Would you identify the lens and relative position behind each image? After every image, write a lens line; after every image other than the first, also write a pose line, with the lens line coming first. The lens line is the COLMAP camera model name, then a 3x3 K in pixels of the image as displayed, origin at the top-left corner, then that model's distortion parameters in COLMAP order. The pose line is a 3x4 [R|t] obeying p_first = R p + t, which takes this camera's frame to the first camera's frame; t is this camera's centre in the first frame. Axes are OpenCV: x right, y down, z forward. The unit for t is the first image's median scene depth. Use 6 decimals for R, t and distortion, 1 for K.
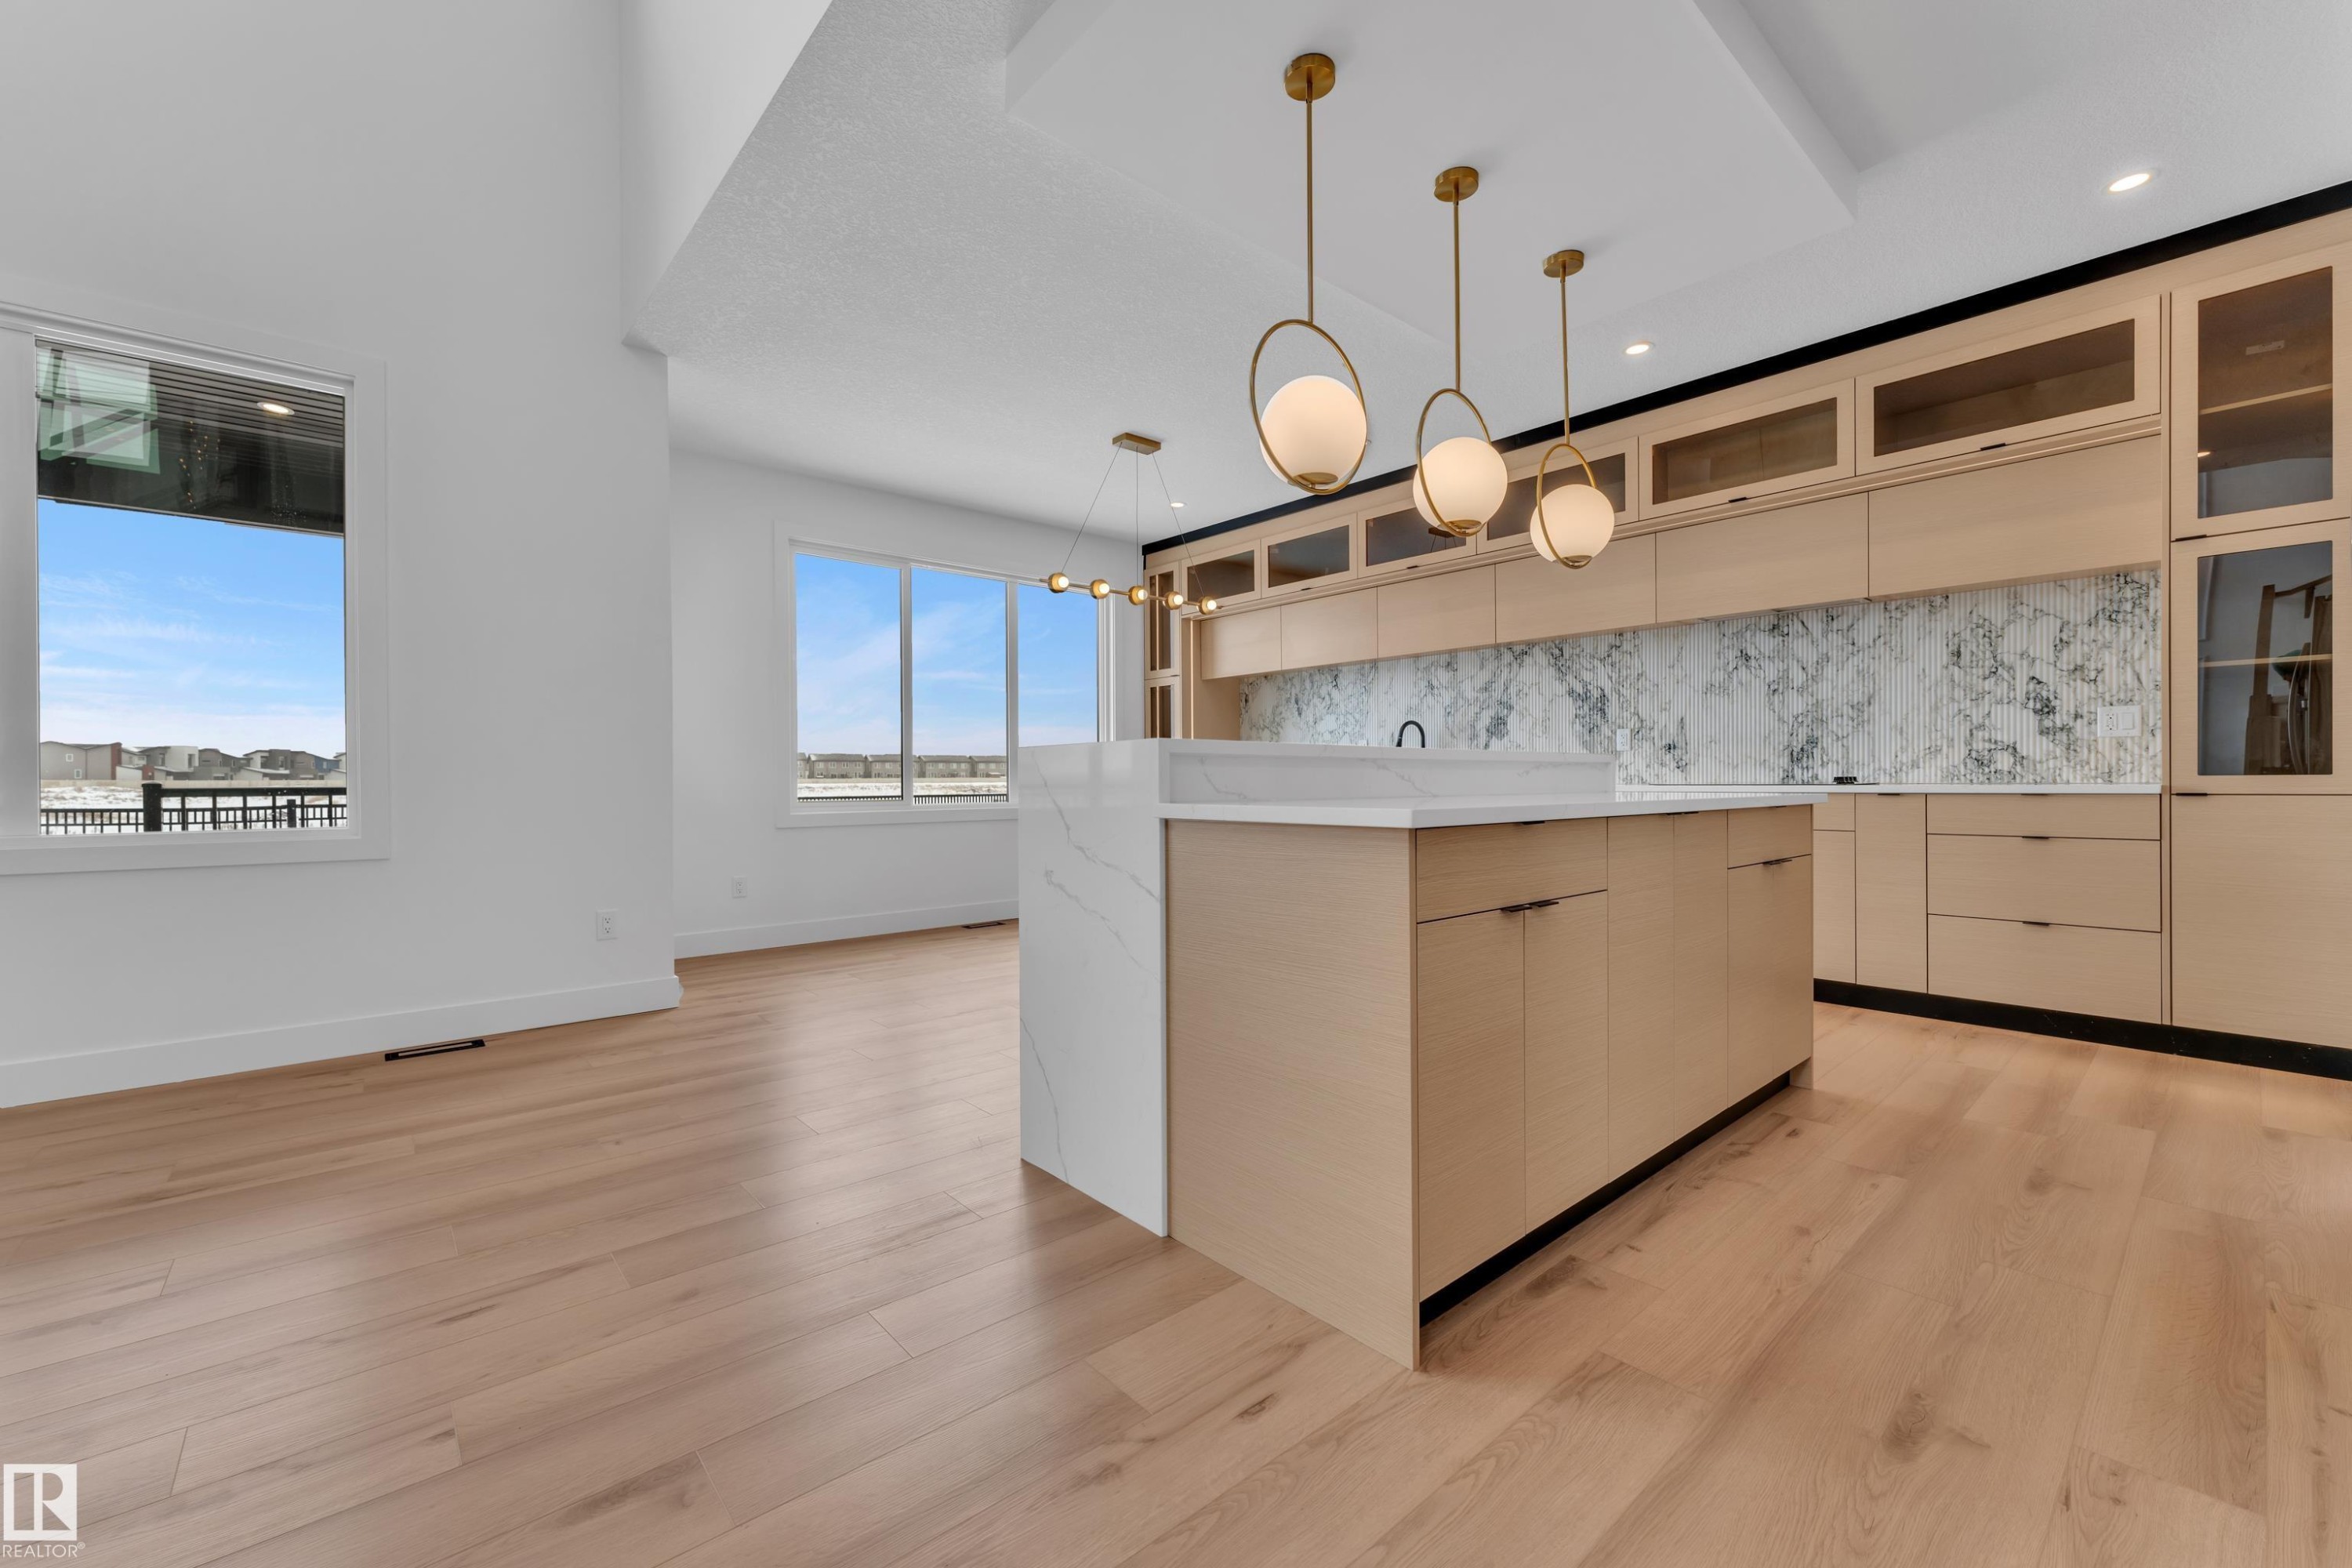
lens RADIAL K [[937.4, 0, 1171.6], [0, 937.4, 787.2], [0, 0, 1]] dist [-0.000872, 0.000049]
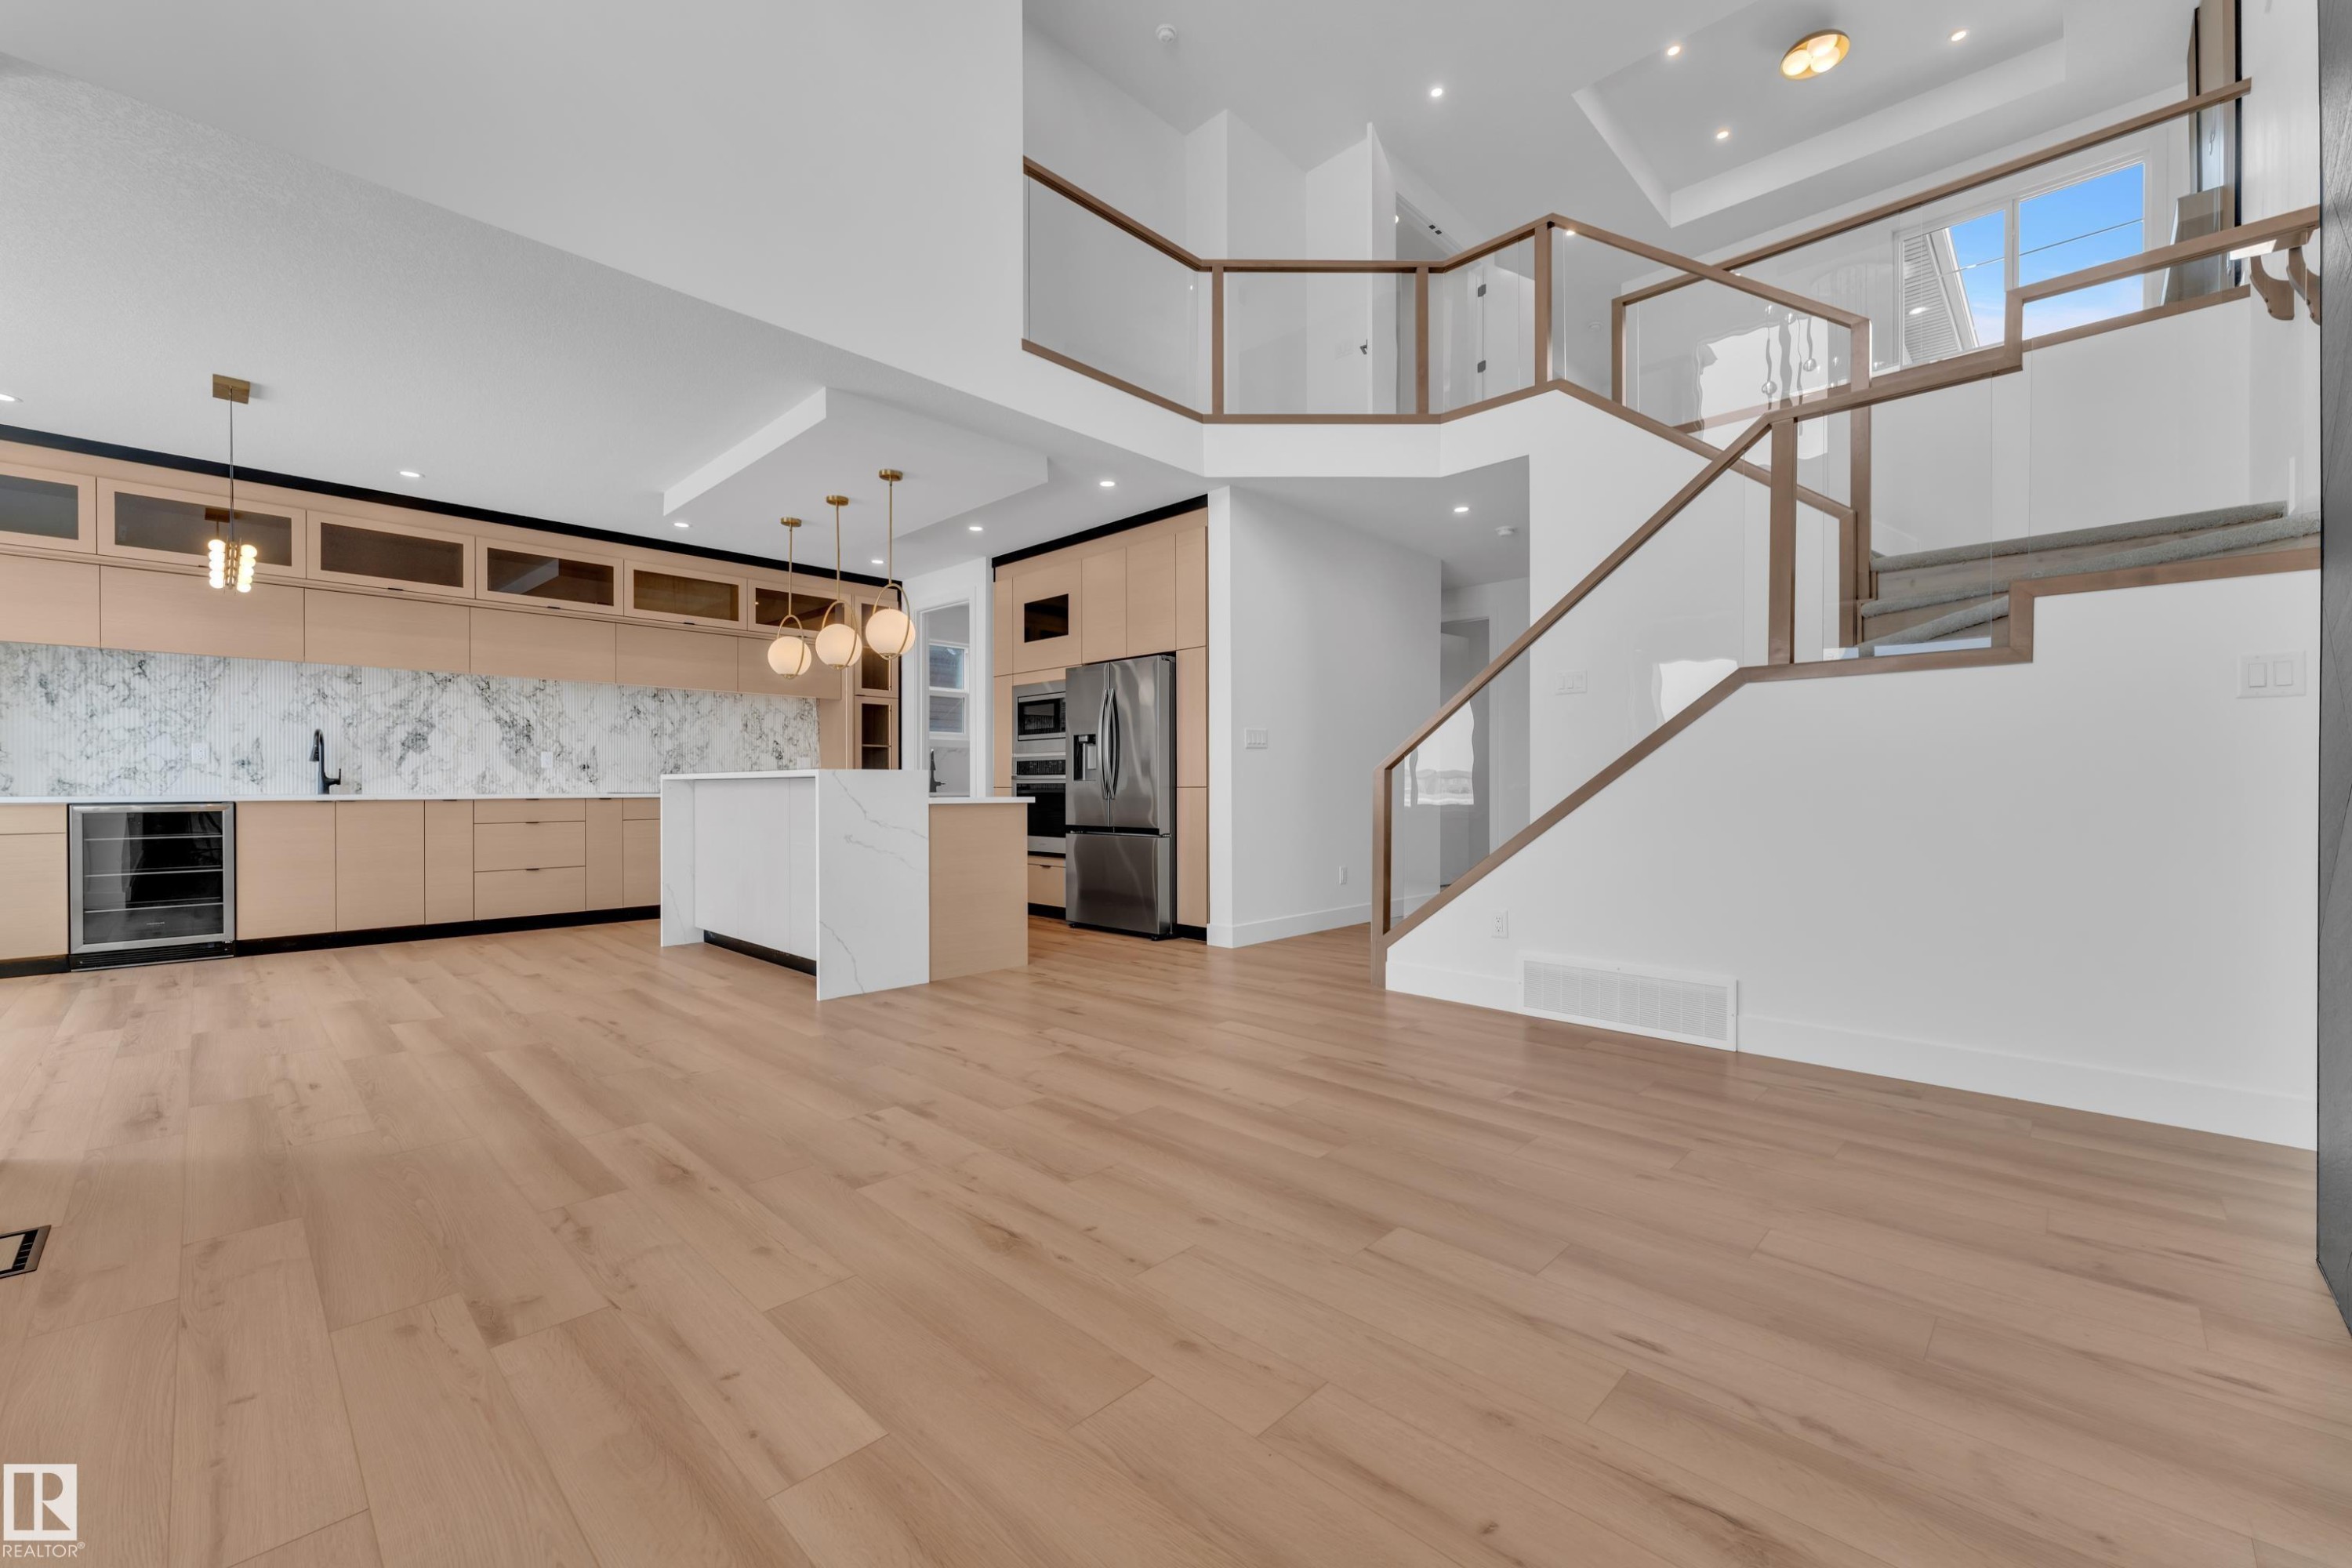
lens RADIAL K [[944.5, 0, 1176.0], [0, 944.5, 784.0], [0, 0, 1]] dist [0.001450, 0.000410]
pose [[-0.084570, 0.009998, 0.996367, -1.269981], [0.007966, 0.999924, -0.009358, 0.004536], [-0.996386, 0.007145, -0.084644, 0.302343]]
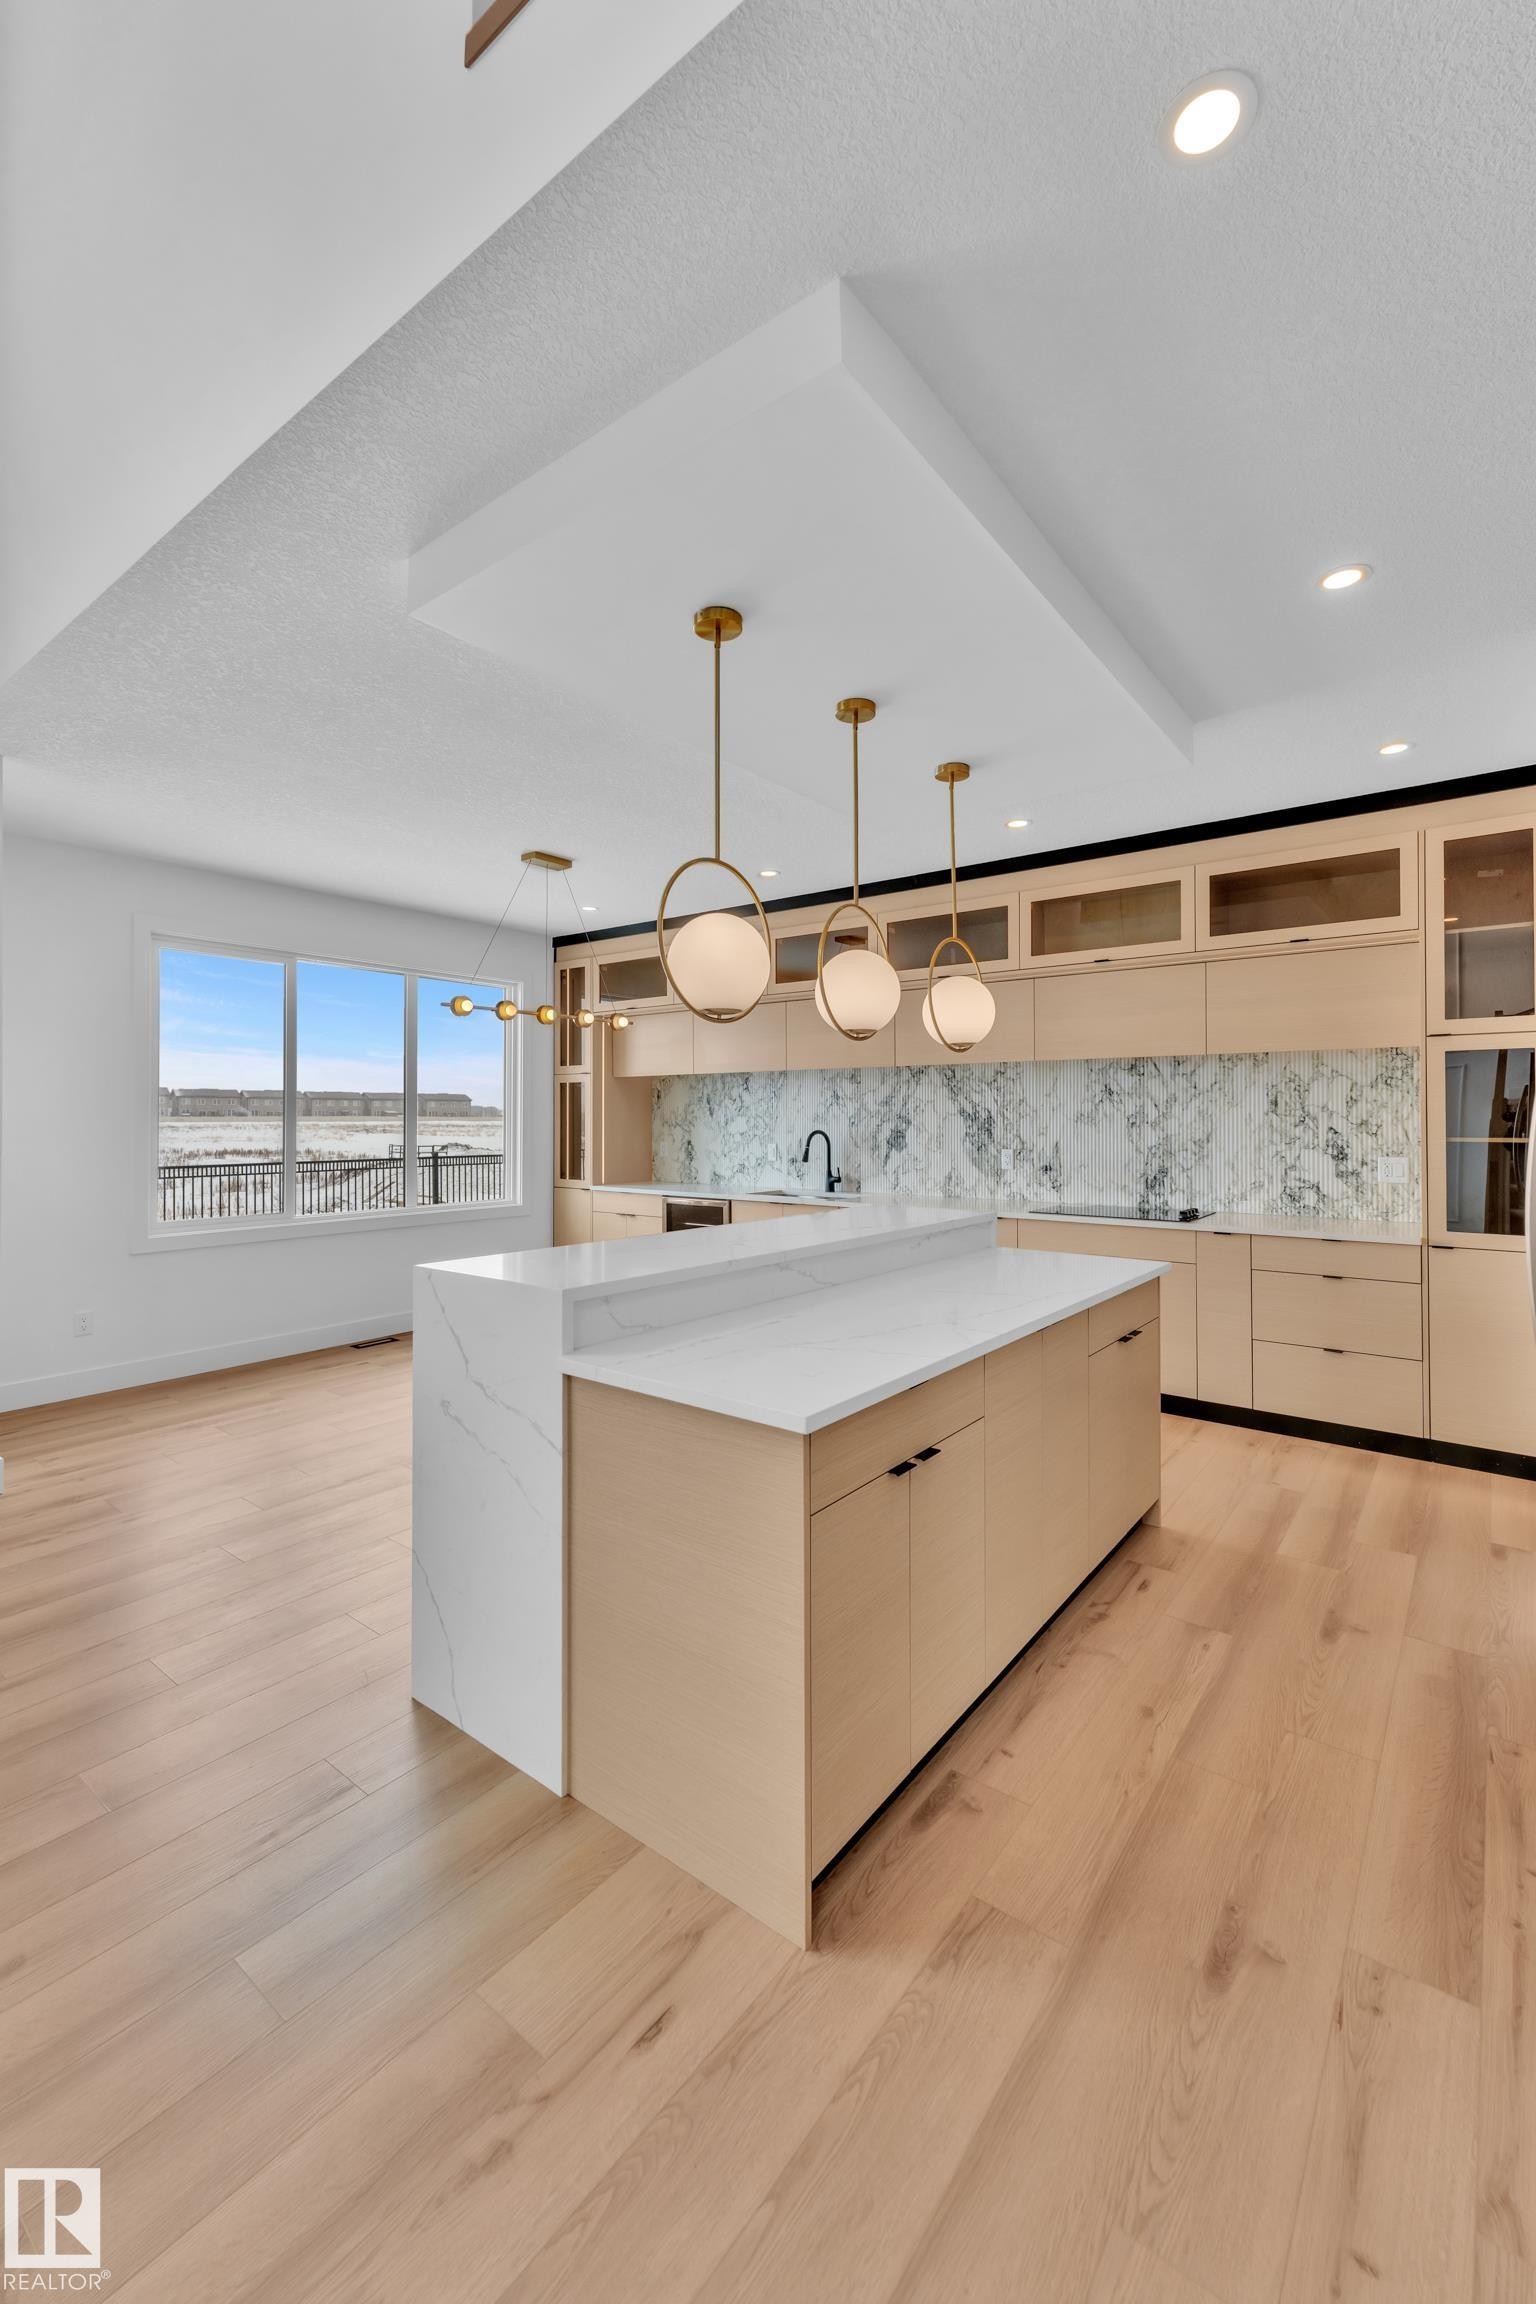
lens RADIAL K [[939.7, 0, 775.9], [0, 939.7, 1109.8], [0, 0, 1]] dist [0.000296, 0.000154]
pose [[0.979658, 0.008506, 0.200492, 0.003312], [-0.005038, 0.999829, -0.017798, -0.118605], [-0.200609, 0.016425, 0.979534, -0.012936]]
